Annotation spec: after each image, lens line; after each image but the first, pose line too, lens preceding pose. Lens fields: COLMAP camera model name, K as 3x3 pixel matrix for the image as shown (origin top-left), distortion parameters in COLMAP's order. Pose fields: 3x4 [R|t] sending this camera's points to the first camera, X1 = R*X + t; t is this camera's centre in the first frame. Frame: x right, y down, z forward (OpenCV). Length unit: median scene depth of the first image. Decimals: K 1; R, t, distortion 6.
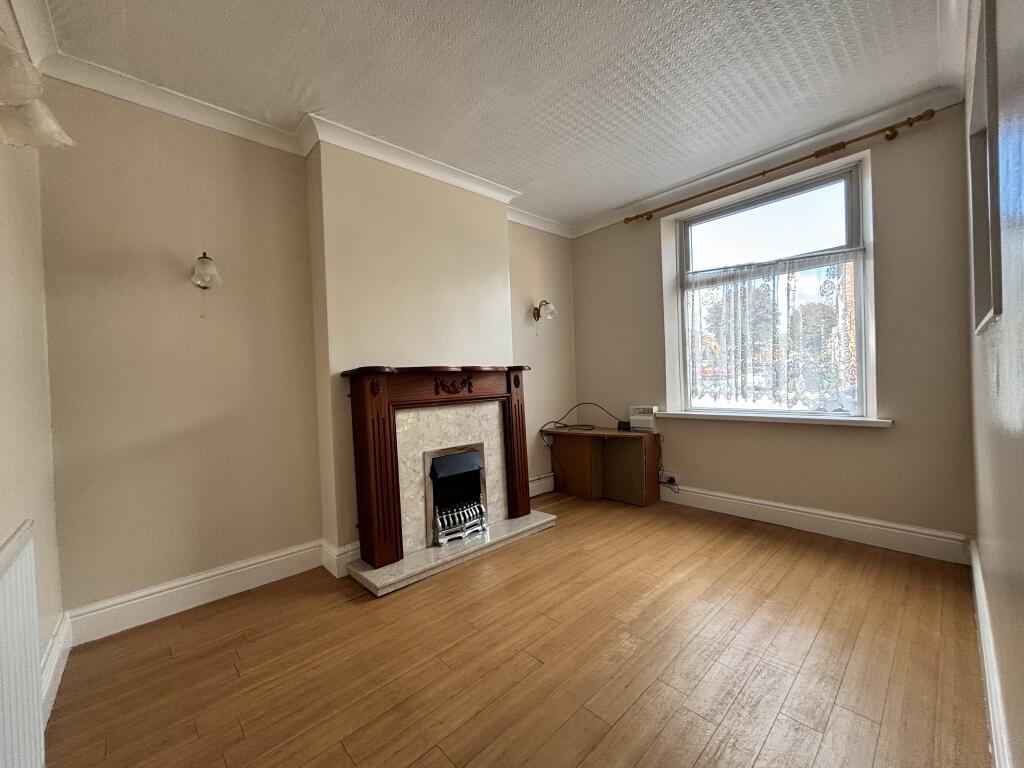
lens RADIAL K [[411.1, 0, 509.7], [0, 411.1, 380.5], [0, 0, 1]] dist [0.011778, -0.000051]
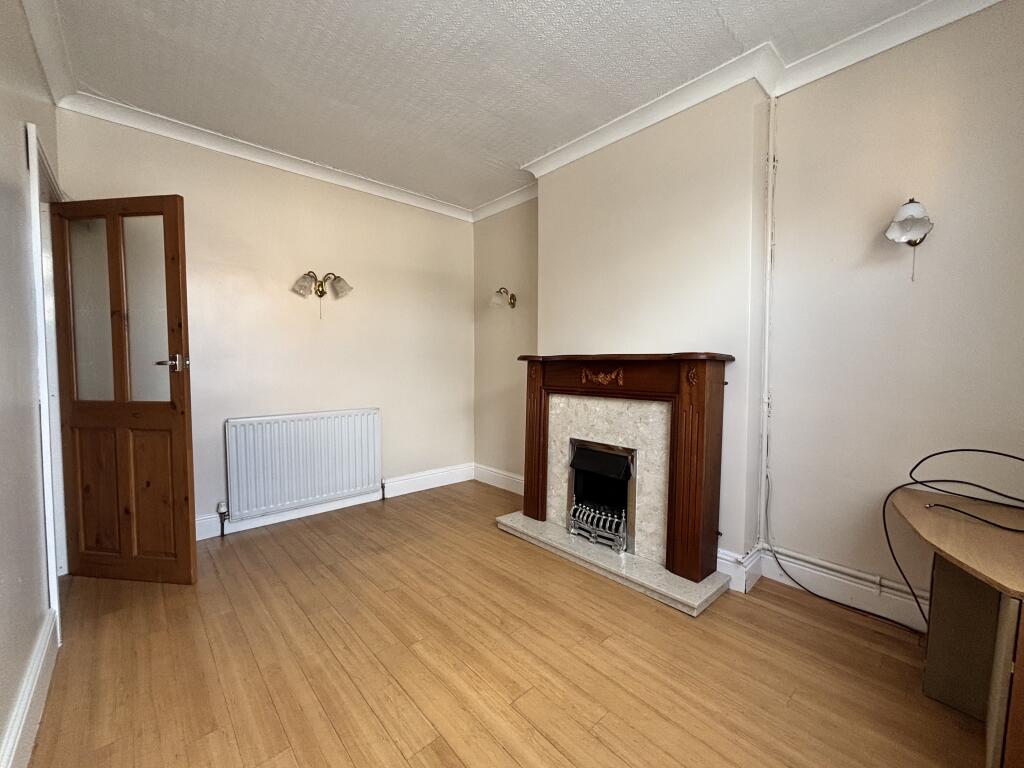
lens RADIAL K [[411.1, 0, 509.7], [0, 411.1, 380.5], [0, 0, 1]] dist [0.011778, -0.000051]
pose [[0.009021, 0.082135, -0.996580, 0.783689], [-0.012973, 0.996547, 0.082015, -0.049830], [0.999875, 0.012189, 0.010055, 0.818245]]
